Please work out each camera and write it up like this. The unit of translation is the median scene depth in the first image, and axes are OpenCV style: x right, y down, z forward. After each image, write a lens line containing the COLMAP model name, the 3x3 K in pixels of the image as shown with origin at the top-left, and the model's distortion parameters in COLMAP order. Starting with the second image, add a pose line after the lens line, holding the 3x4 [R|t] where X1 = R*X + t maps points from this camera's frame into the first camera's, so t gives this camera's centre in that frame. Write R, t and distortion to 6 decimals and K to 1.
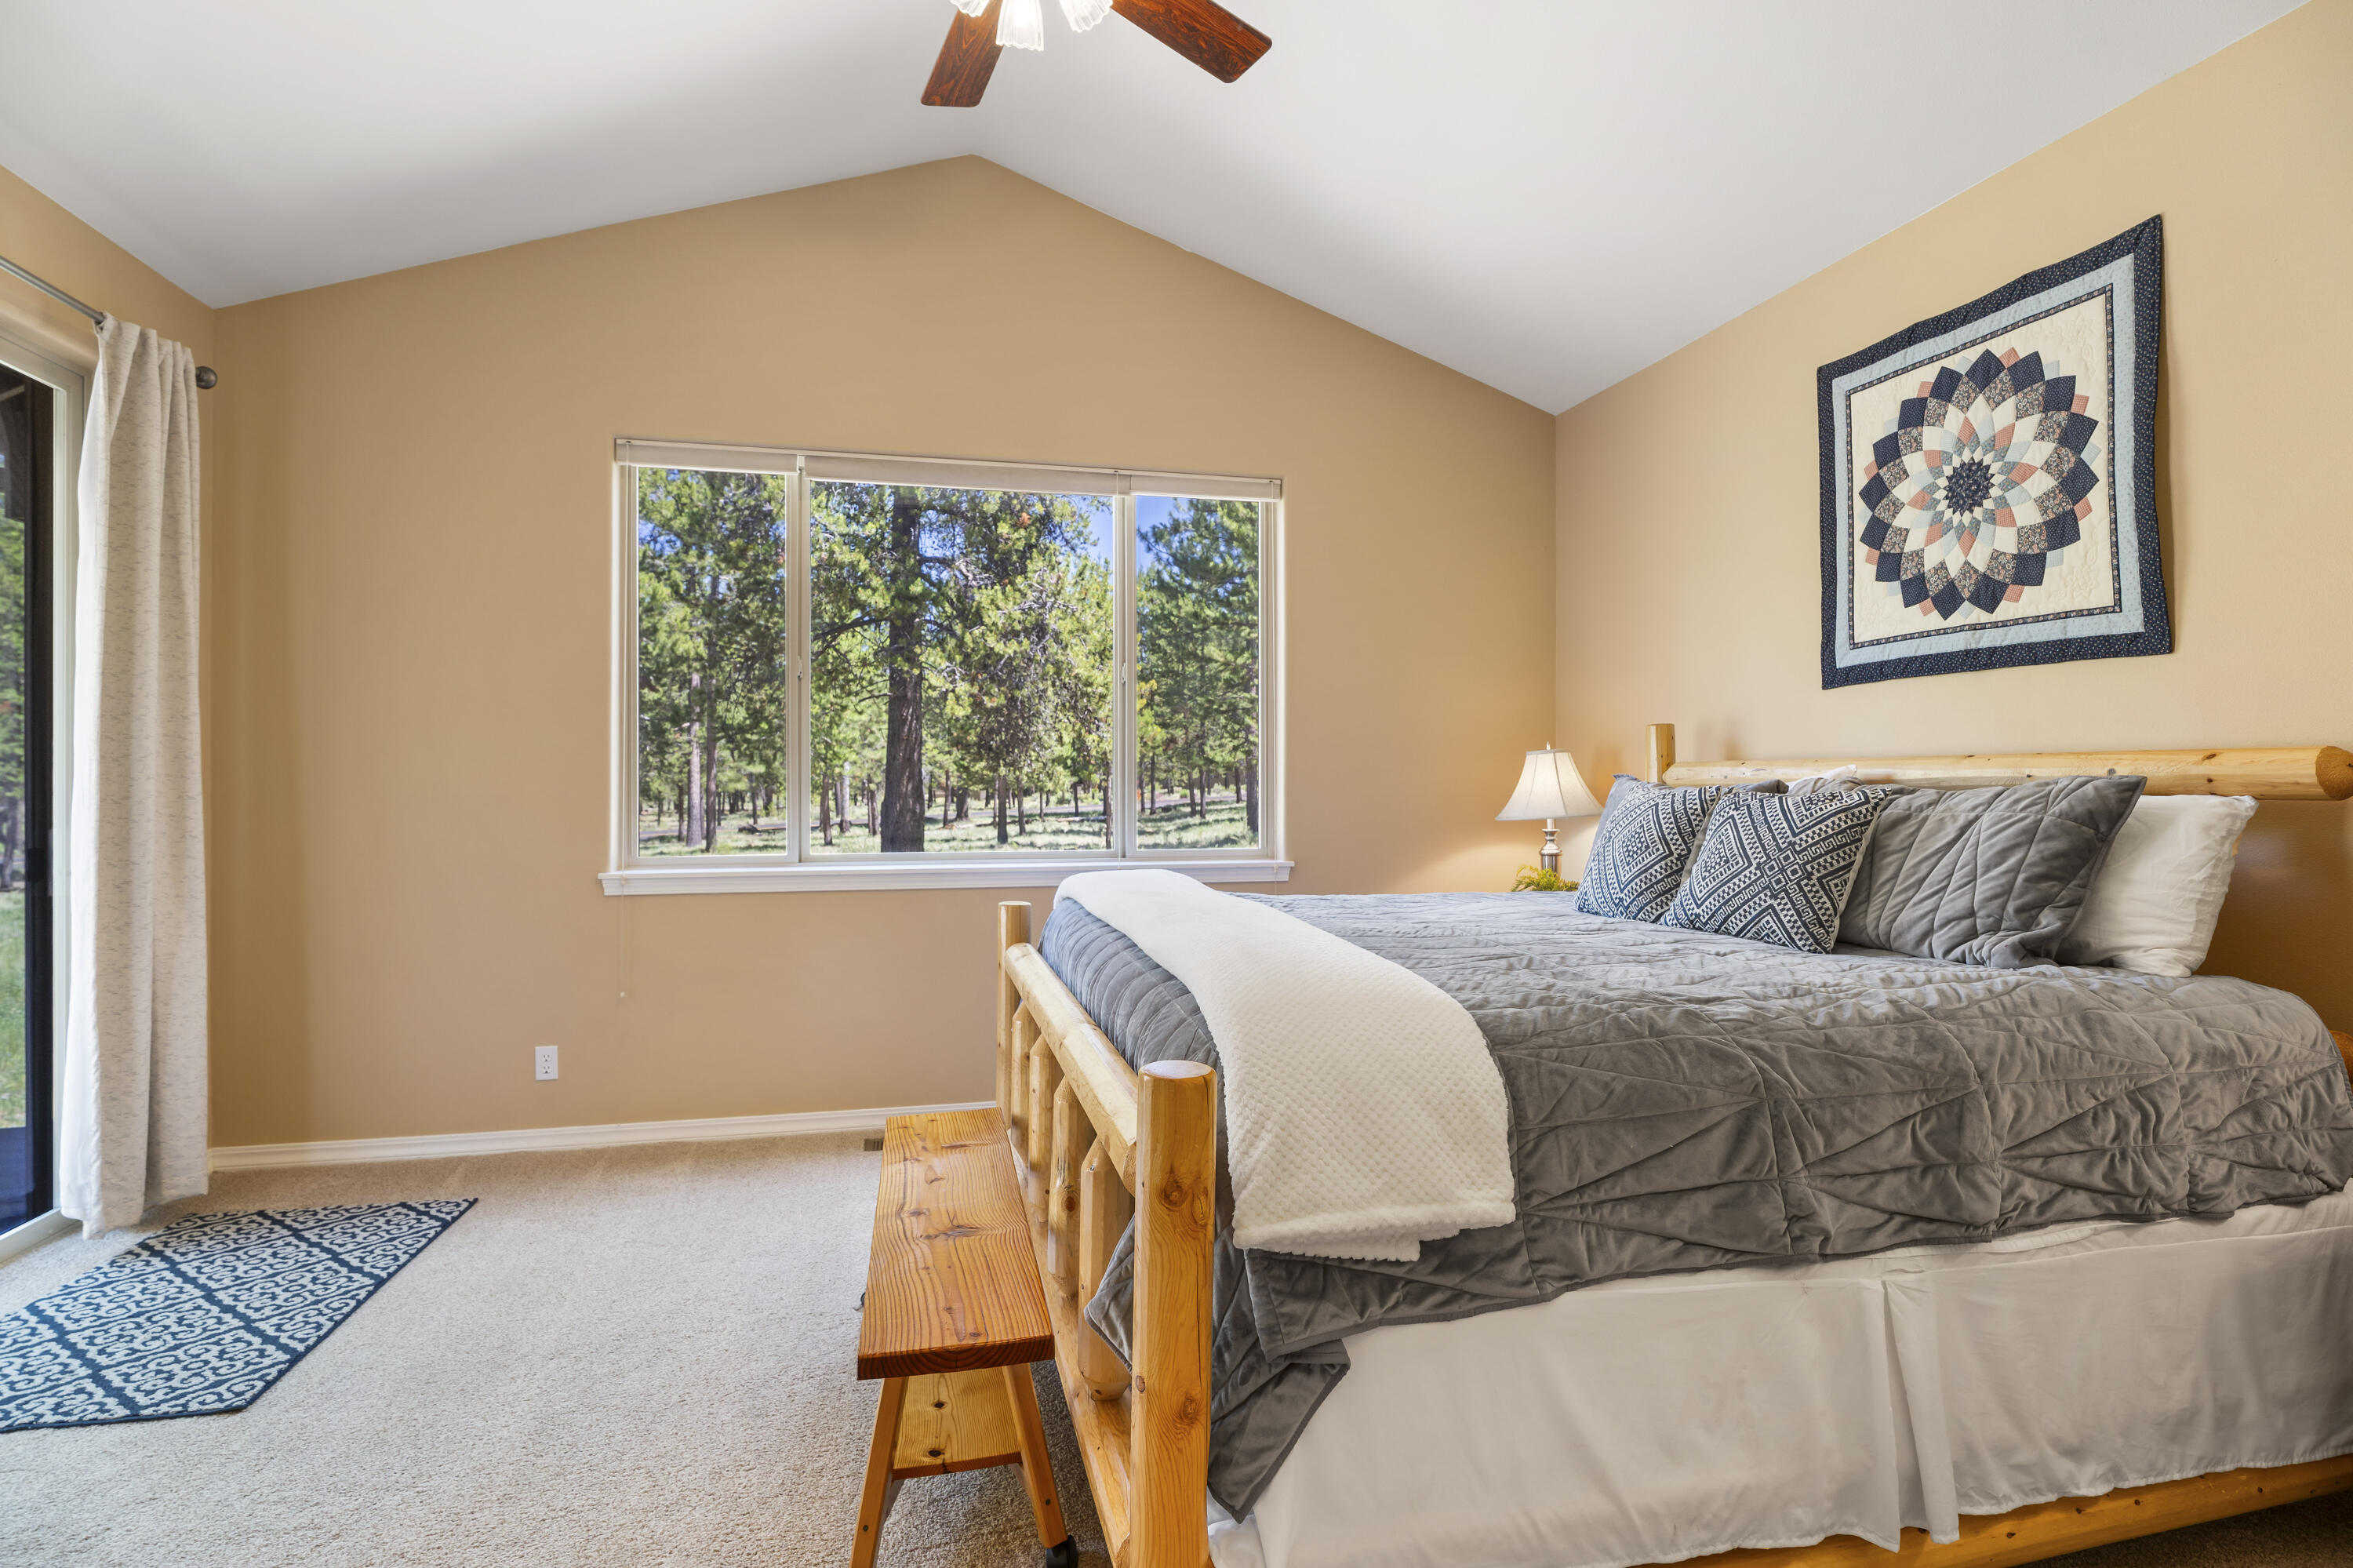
lens RADIAL K [[1164.0, 0, 1169.1], [0, 1164.0, 778.6], [0, 0, 1]] dist [-0.005634, -0.002501]
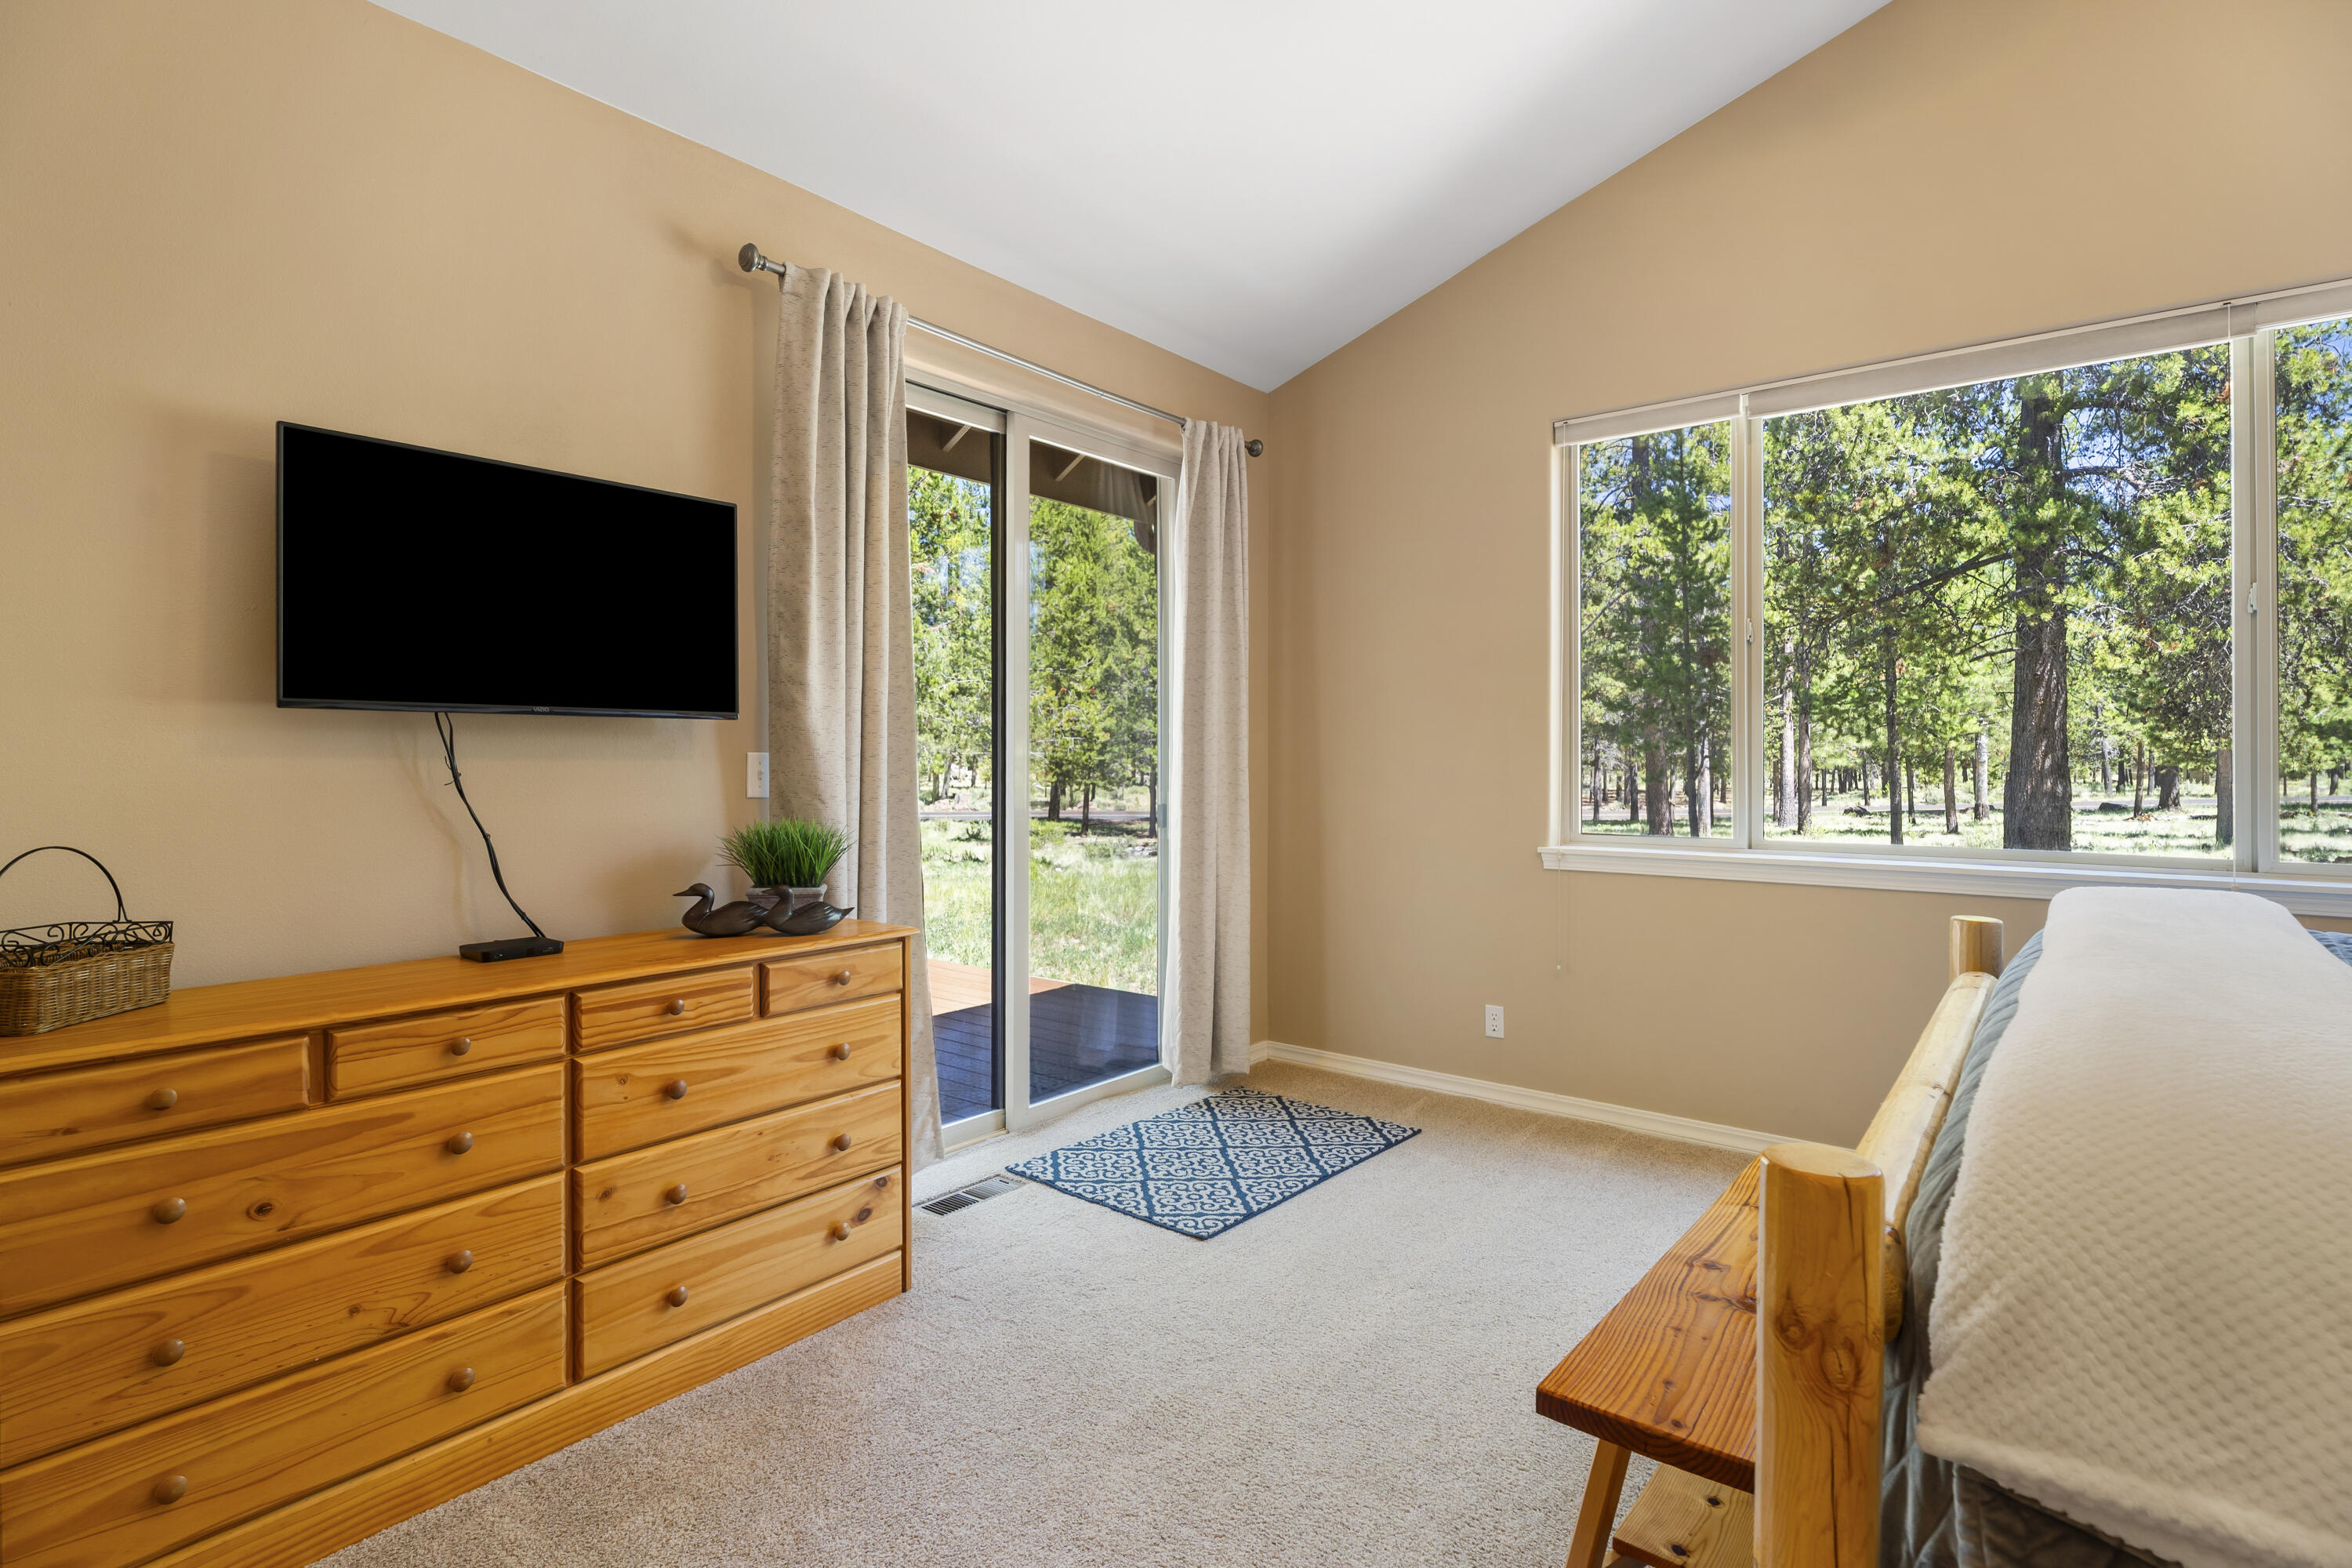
lens RADIAL K [[1163.4, 0, 1102.6], [0, 1163.4, 752.0], [0, 0, 1]] dist [-0.005634, -0.002501]
pose [[0.596896, -0.002874, -0.802313, 0.124919], [0.001354, 0.999996, -0.002575, -0.000649], [0.802317, 0.000451, 0.596898, 0.085438]]
